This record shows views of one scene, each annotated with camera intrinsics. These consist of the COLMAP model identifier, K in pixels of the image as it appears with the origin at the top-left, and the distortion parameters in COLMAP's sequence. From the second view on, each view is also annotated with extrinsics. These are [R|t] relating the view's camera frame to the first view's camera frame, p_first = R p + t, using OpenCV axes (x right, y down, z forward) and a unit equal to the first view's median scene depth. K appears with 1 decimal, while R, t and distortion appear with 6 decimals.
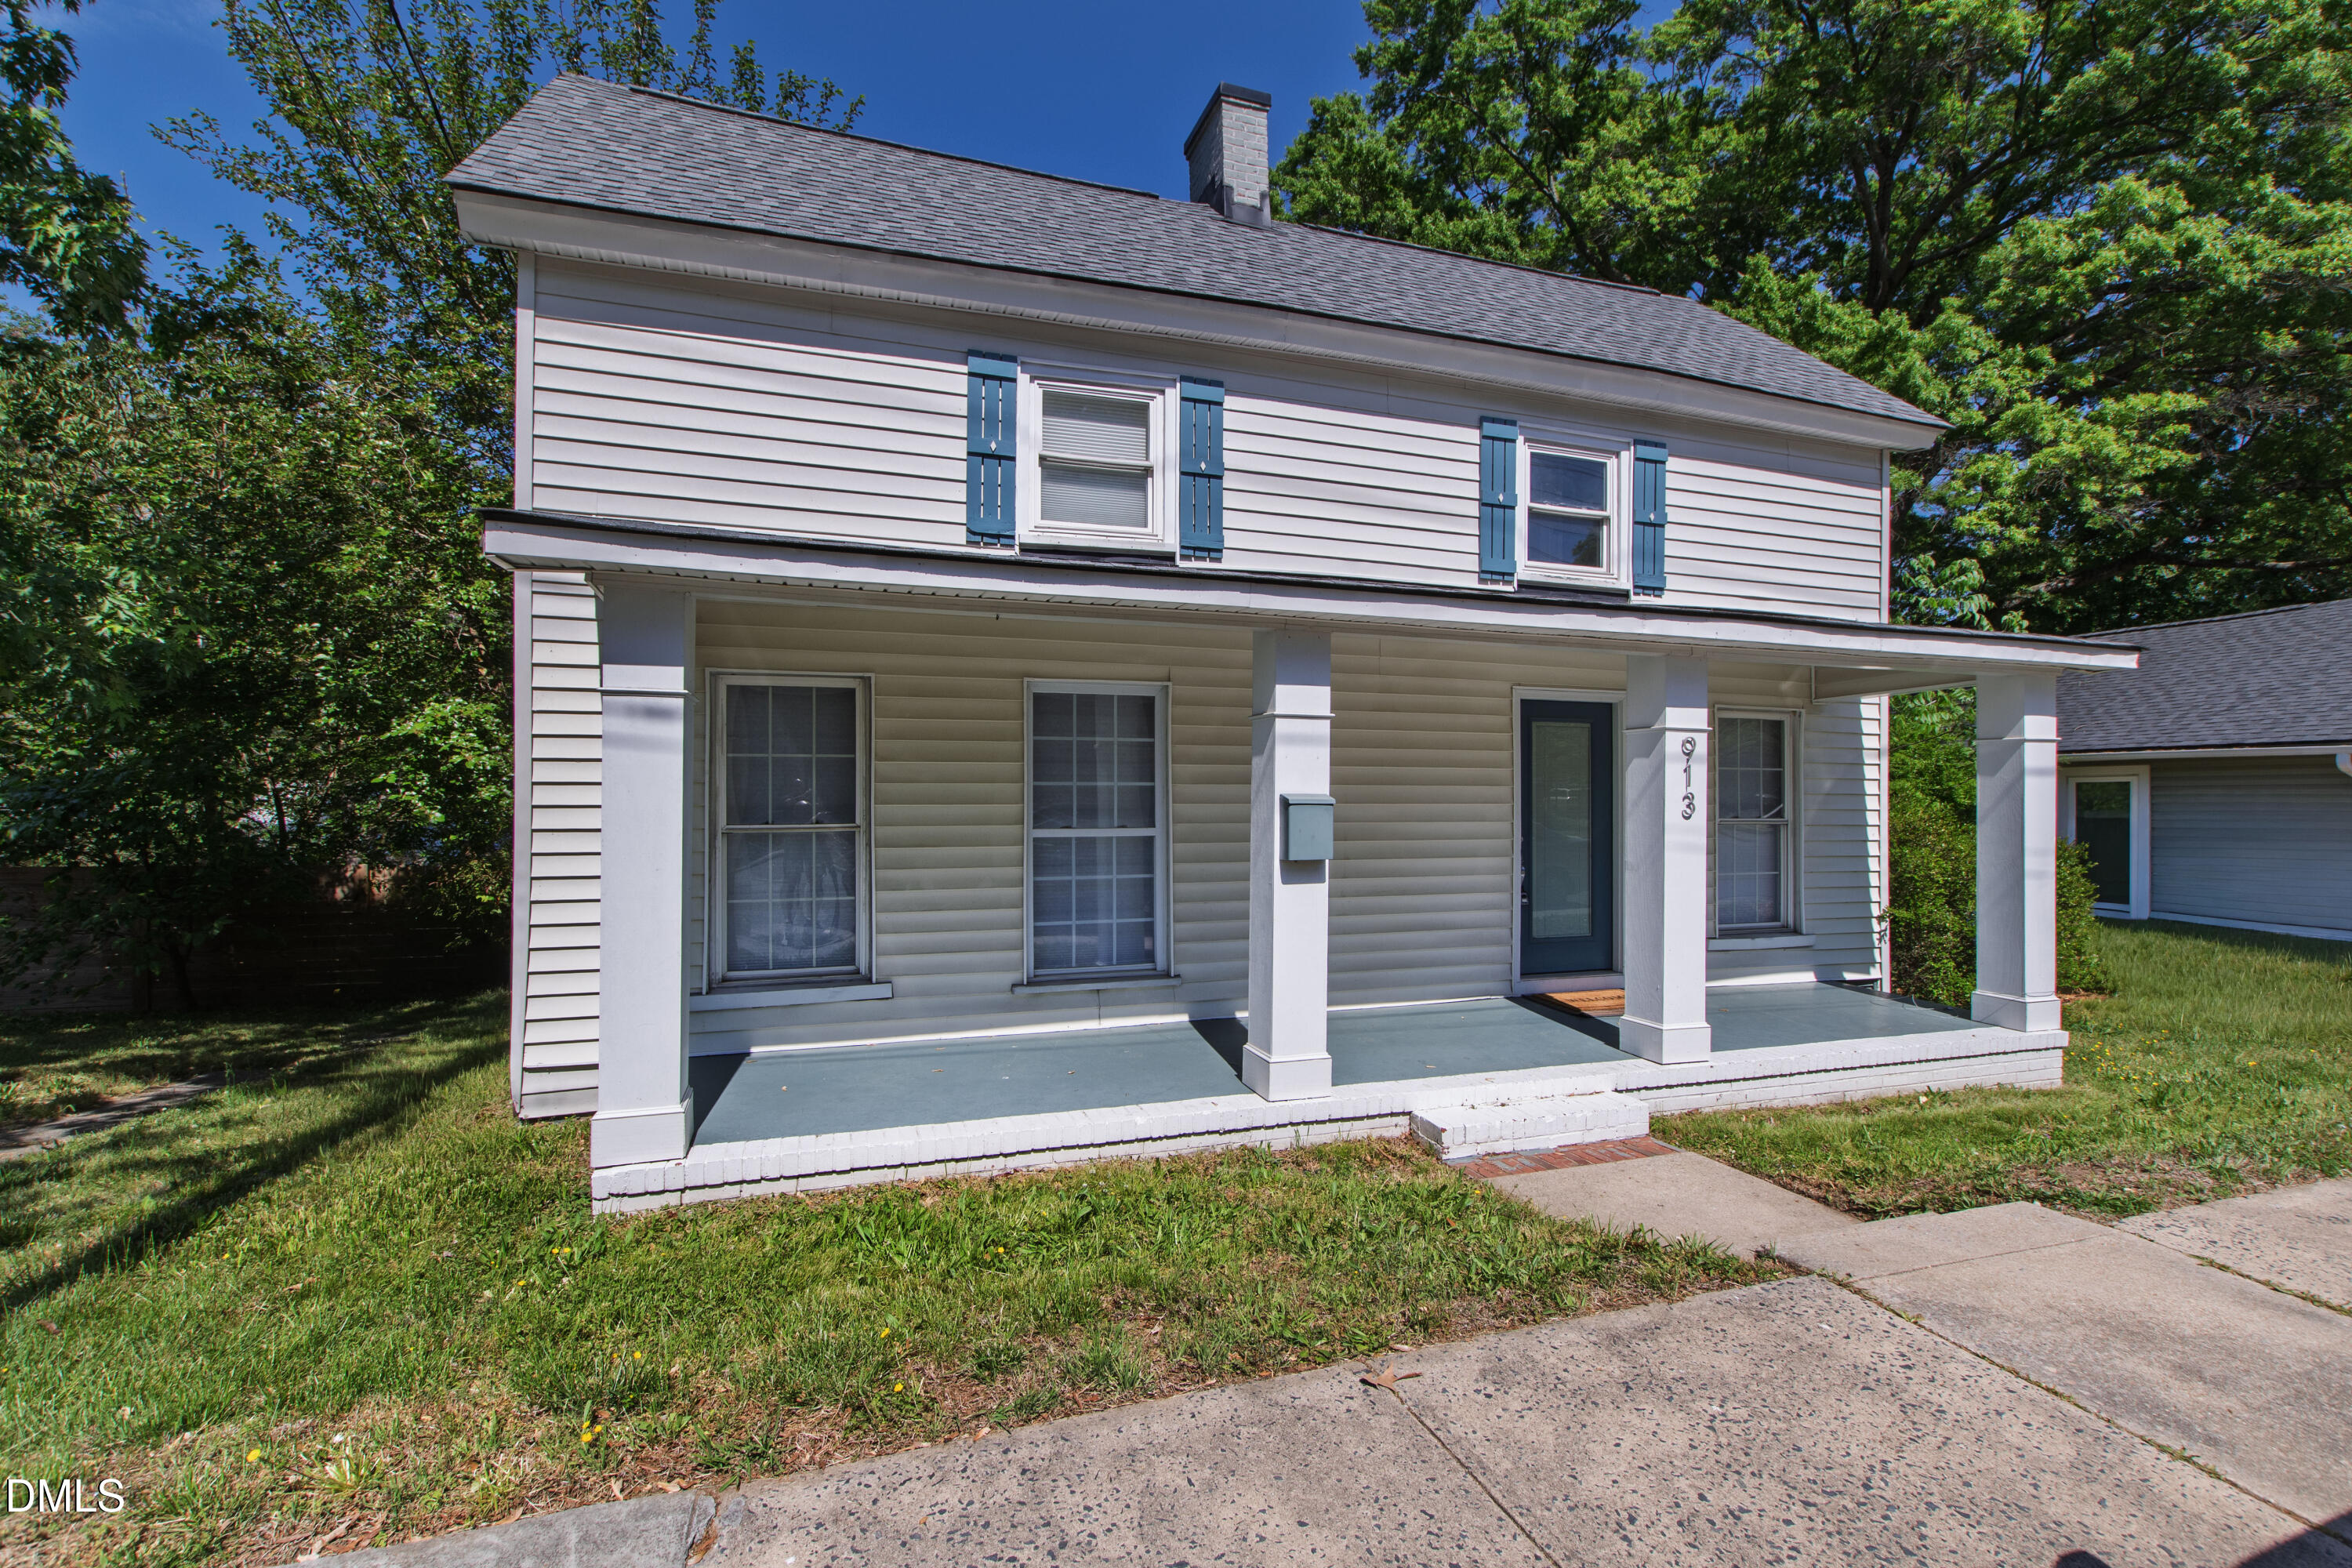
lens RADIAL K [[1046.9, 0, 1198.7], [0, 1046.9, 770.5], [0, 0, 1]] dist [-0.001754, -0.000289]
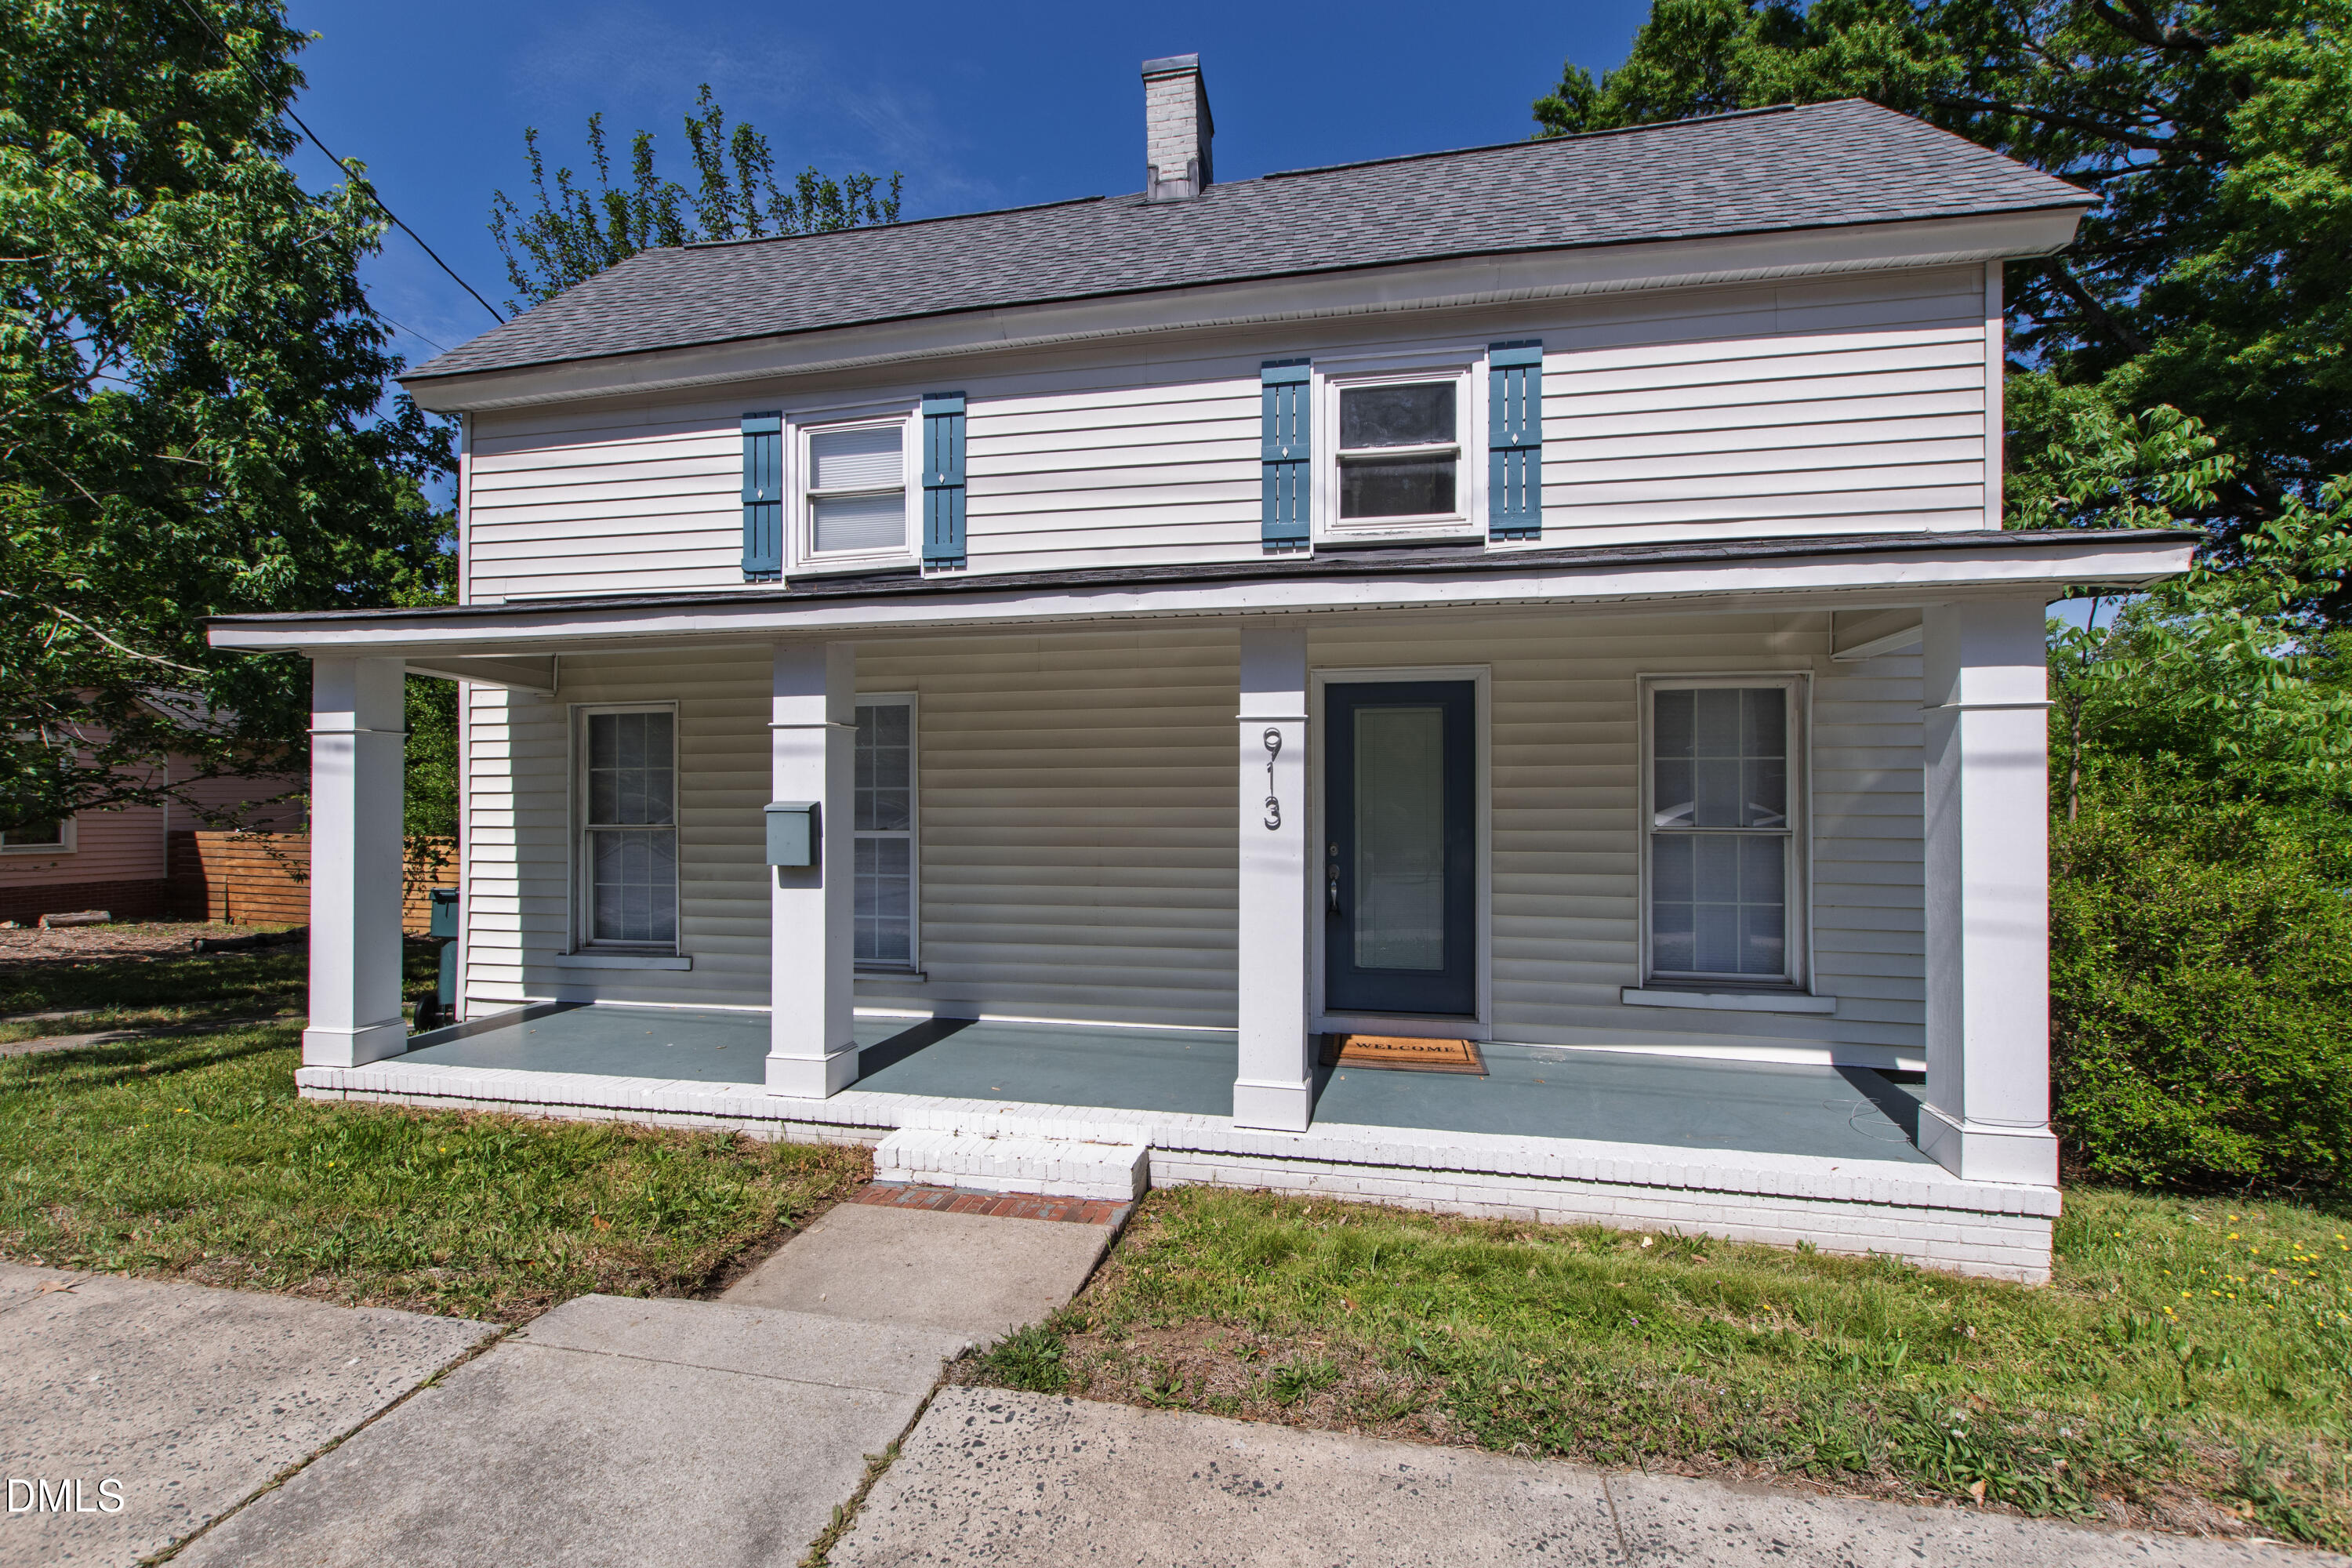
lens RADIAL K [[1062.8, 0, 1188.0], [0, 1062.8, 761.0], [0, 0, 1]] dist [0.001187, 0.000406]
pose [[0.856378, -0.020547, -0.515940, 0.733142], [0.019375, 0.999783, -0.007655, -0.001213], [0.515985, -0.003441, 0.856590, 0.228277]]
